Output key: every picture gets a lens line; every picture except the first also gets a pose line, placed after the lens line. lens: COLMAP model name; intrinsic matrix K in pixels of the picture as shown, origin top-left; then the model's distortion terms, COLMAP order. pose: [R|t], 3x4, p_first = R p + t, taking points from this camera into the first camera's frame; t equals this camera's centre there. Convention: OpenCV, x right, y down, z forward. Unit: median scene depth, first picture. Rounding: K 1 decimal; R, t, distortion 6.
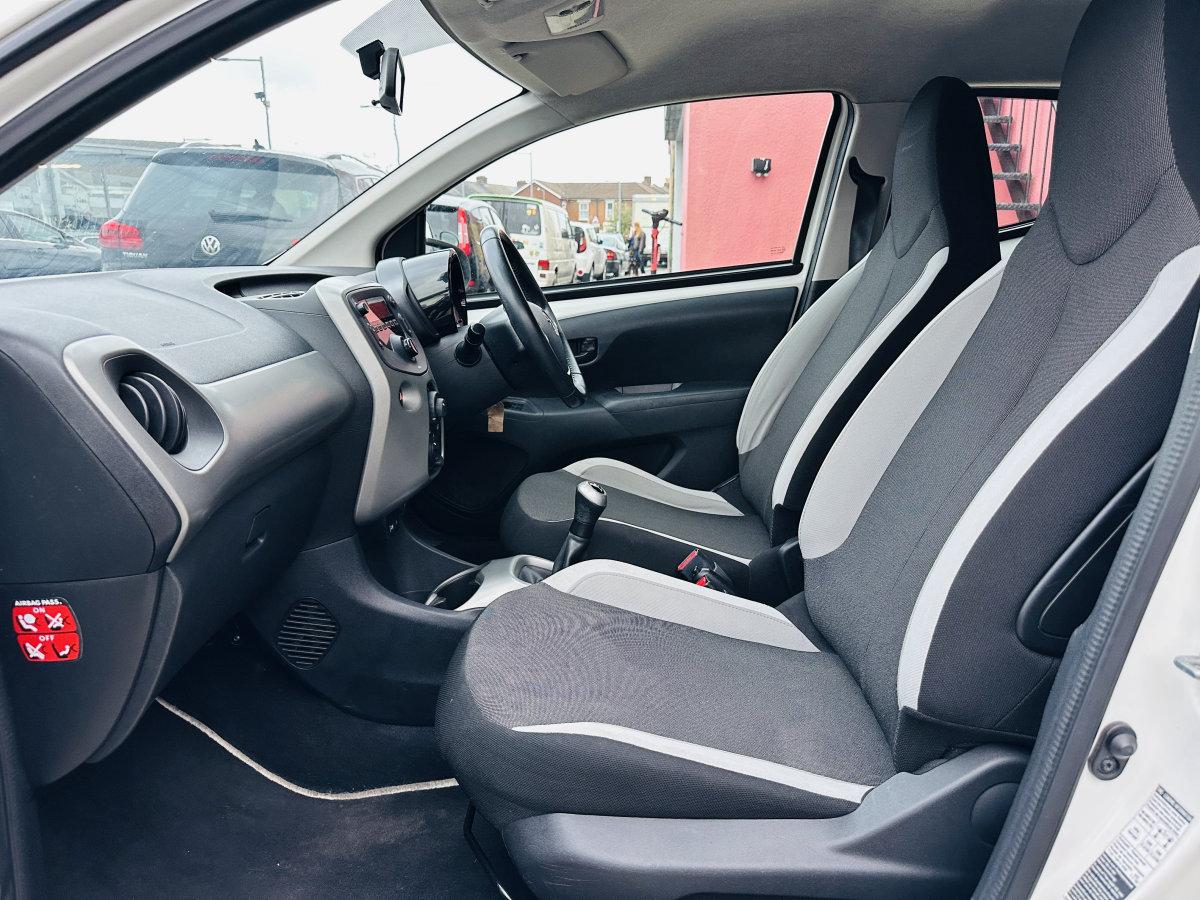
lens RADIAL K [[848.3, 0, 608.2], [0, 848.3, 470.4], [0, 0, 1]] dist [0.027822, -0.034277]
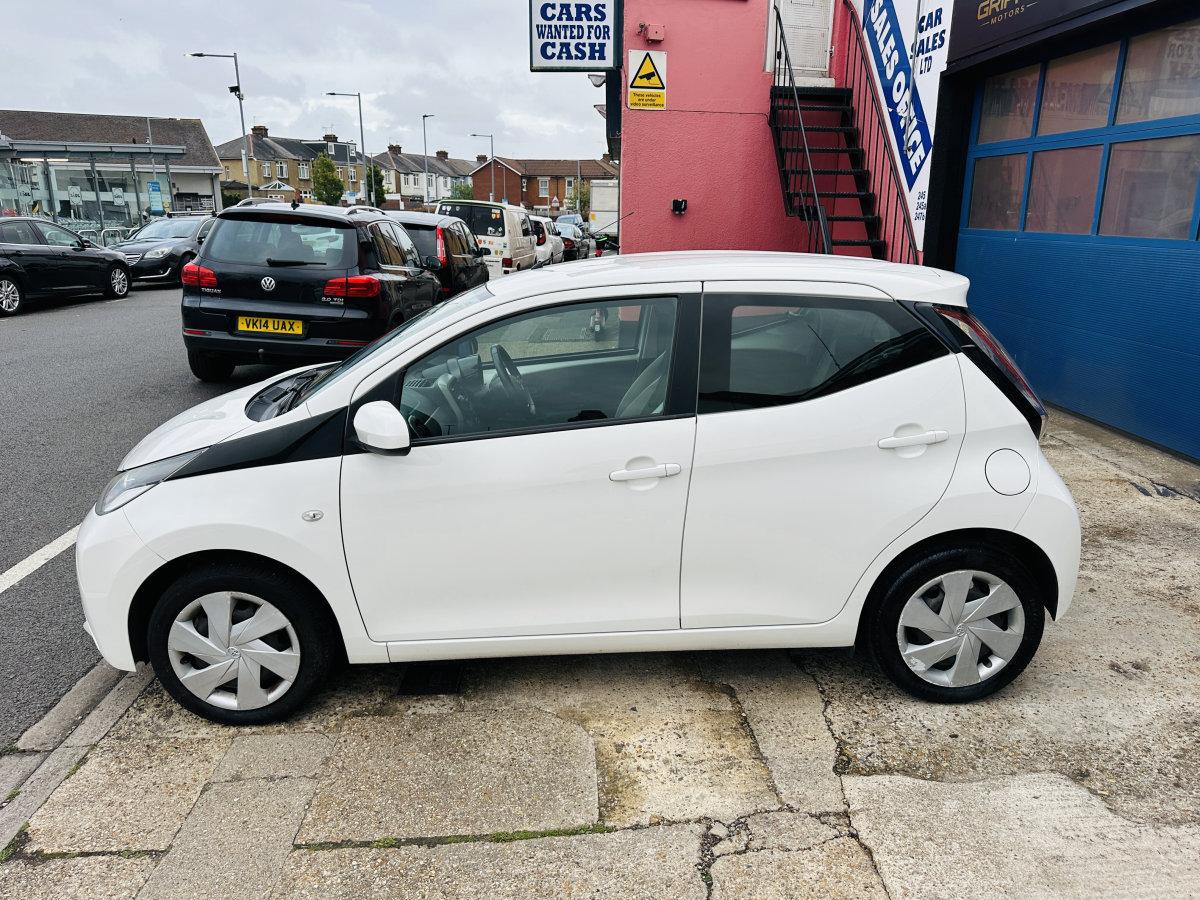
lens RADIAL K [[848.3, 0, 602.5], [0, 848.3, 449.0], [0, 0, 1]] dist [0.027822, -0.034277]
pose [[0.999288, -0.008147, 0.036840, 0.007374], [0.007838, 0.999933, 0.008513, -0.001454], [-0.036907, -0.008219, 0.999285, -0.137994]]
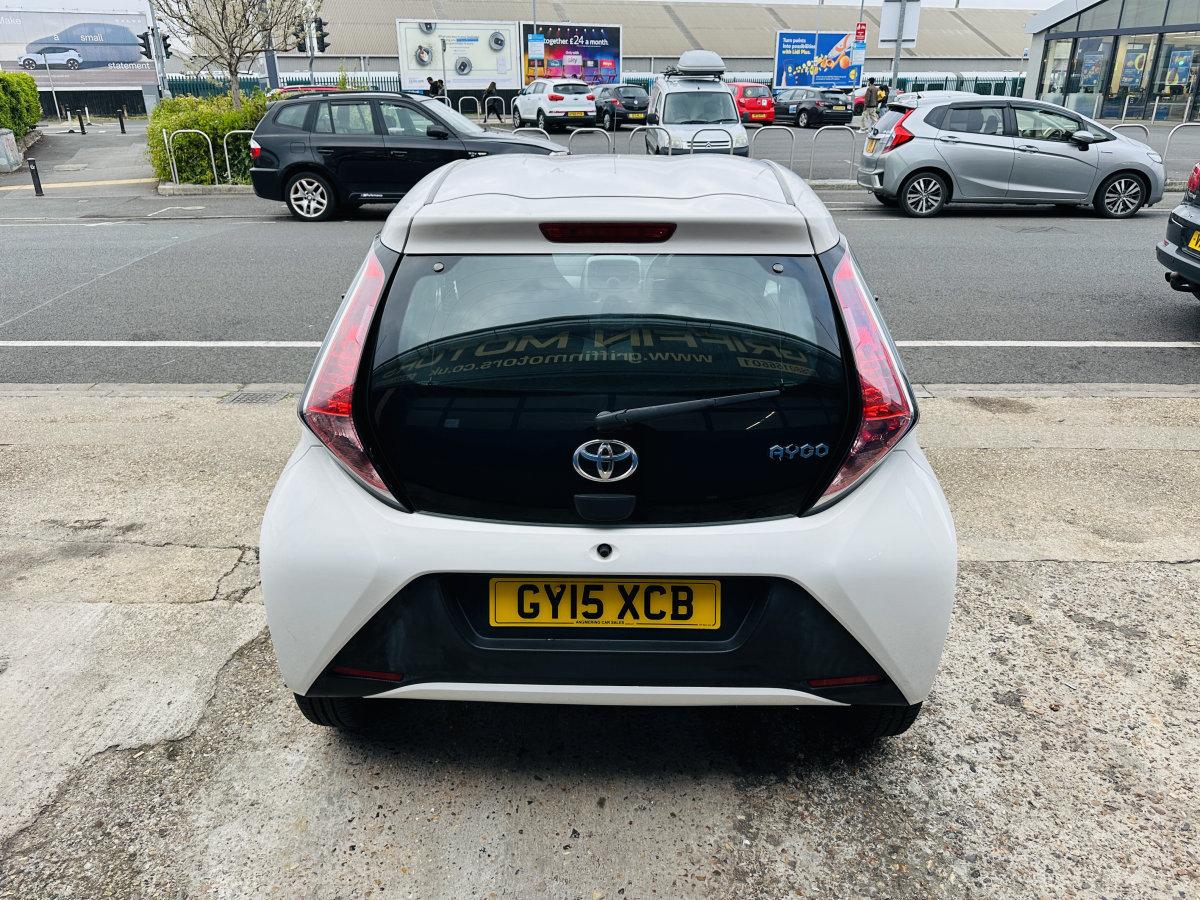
lens RADIAL K [[848.3, 0, 600.4], [0, 848.3, 445.8], [0, 0, 1]] dist [0.027822, -0.034277]
pose [[-0.013710, 0.380344, -0.924744, 0.222565], [-0.256054, 0.892657, 0.370943, -0.059089], [0.966565, 0.241870, 0.085150, 0.069745]]
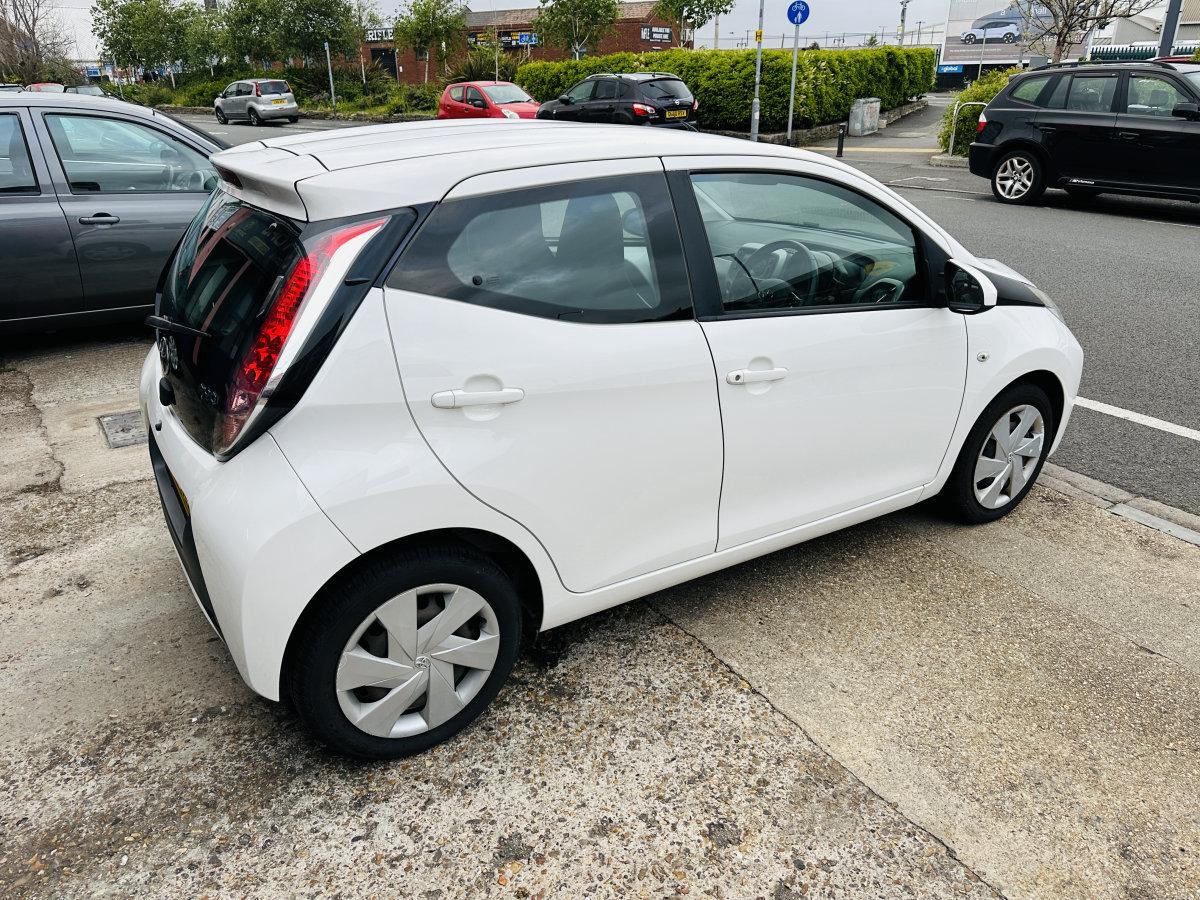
lens RADIAL K [[848.3, 0, 596.4], [0, 848.3, 445.0], [0, 0, 1]] dist [0.027822, -0.034277]
pose [[-0.840101, 0.221275, -0.495245, 0.128099], [-0.134660, 0.799353, 0.585578, -0.098271], [0.525450, 0.558634, -0.641740, 0.224476]]
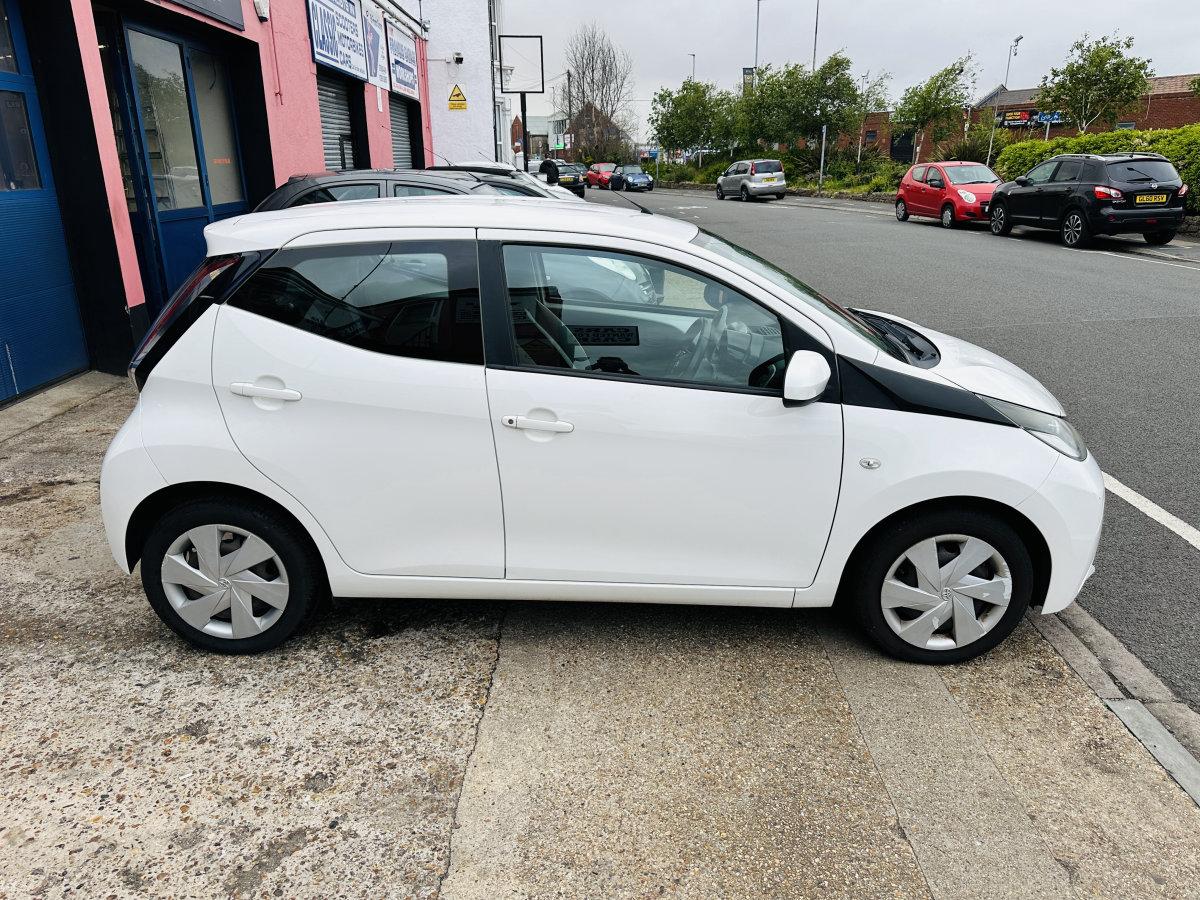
lens RADIAL K [[848.3, 0, 596.8], [0, 848.3, 445.5], [0, 0, 1]] dist [0.027822, -0.034277]
pose [[-0.999963, 0.004135, 0.007592, 0.010234], [0.007652, 0.831930, 0.554828, -0.112879], [-0.004022, 0.554866, -0.831930, 0.277938]]
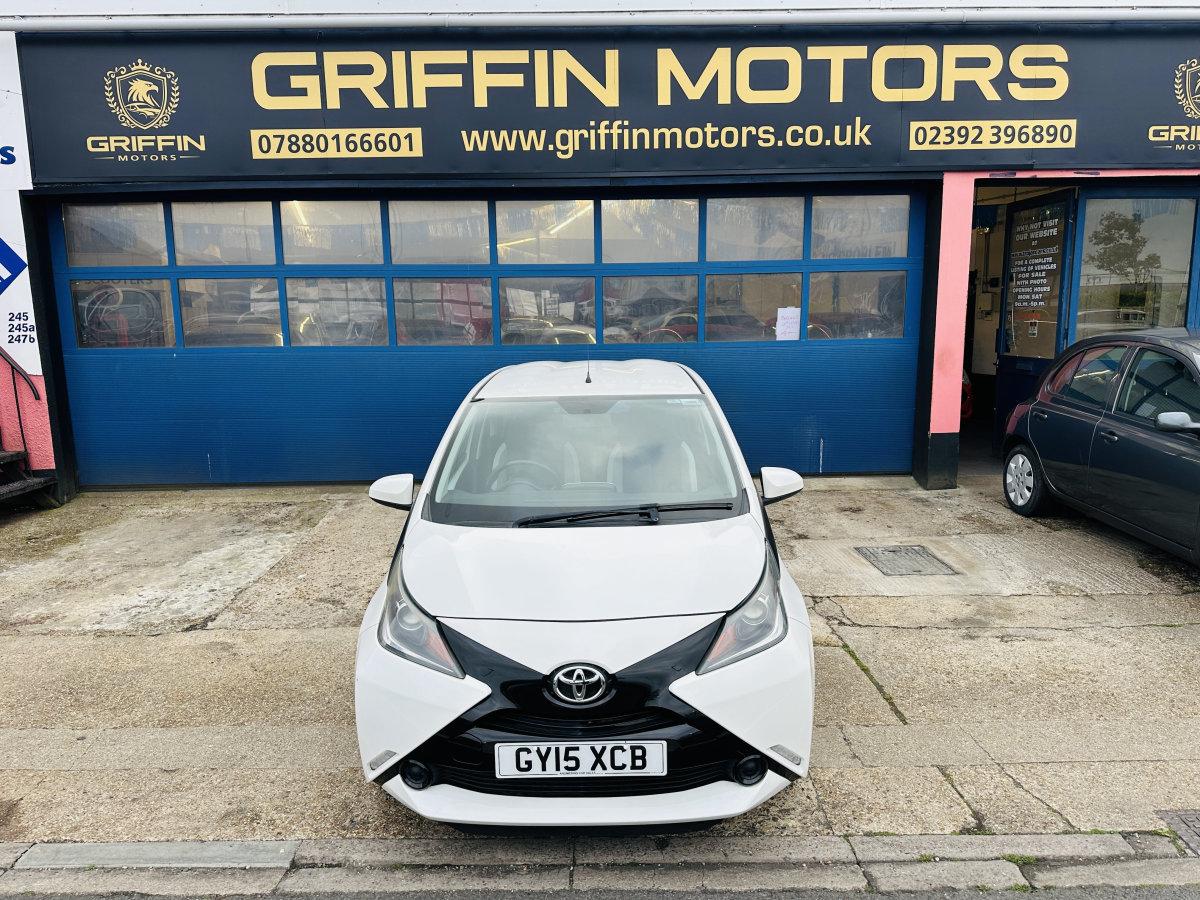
lens RADIAL K [[848.3, 0, 600.8], [0, 848.3, 454.2], [0, 0, 1]] dist [0.027822, -0.034277]
pose [[0.004280, -0.169617, 0.985501, -0.265220], [0.277426, 0.947026, 0.161790, -0.065051], [-0.960737, 0.272711, 0.051110, 0.062744]]
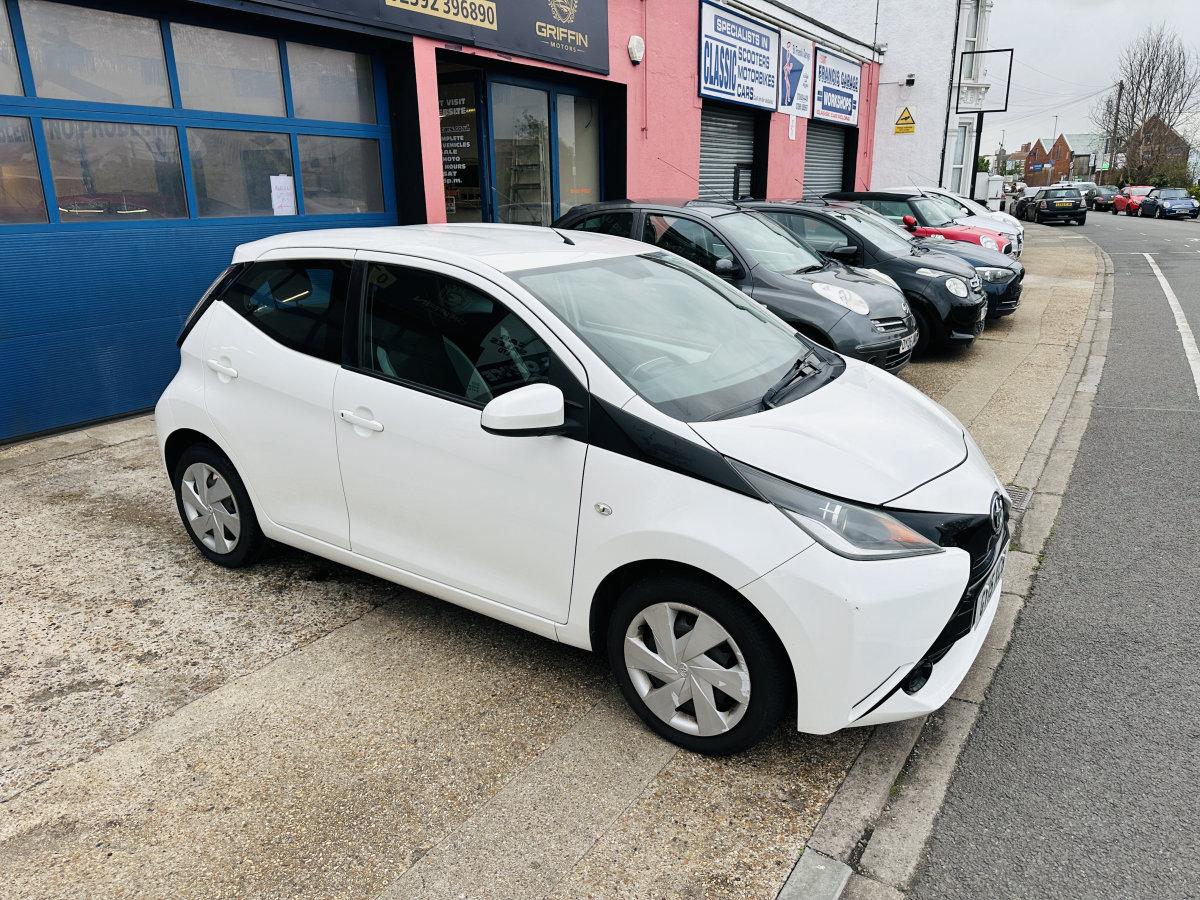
lens RADIAL K [[848.3, 0, 600.5], [0, 848.3, 458.8], [0, 0, 1]] dist [0.027822, -0.034277]
pose [[-0.838052, -0.155414, 0.522988, -0.128452], [0.153432, 0.852752, 0.499273, -0.104482], [-0.523572, 0.498659, -0.690804, 0.245354]]
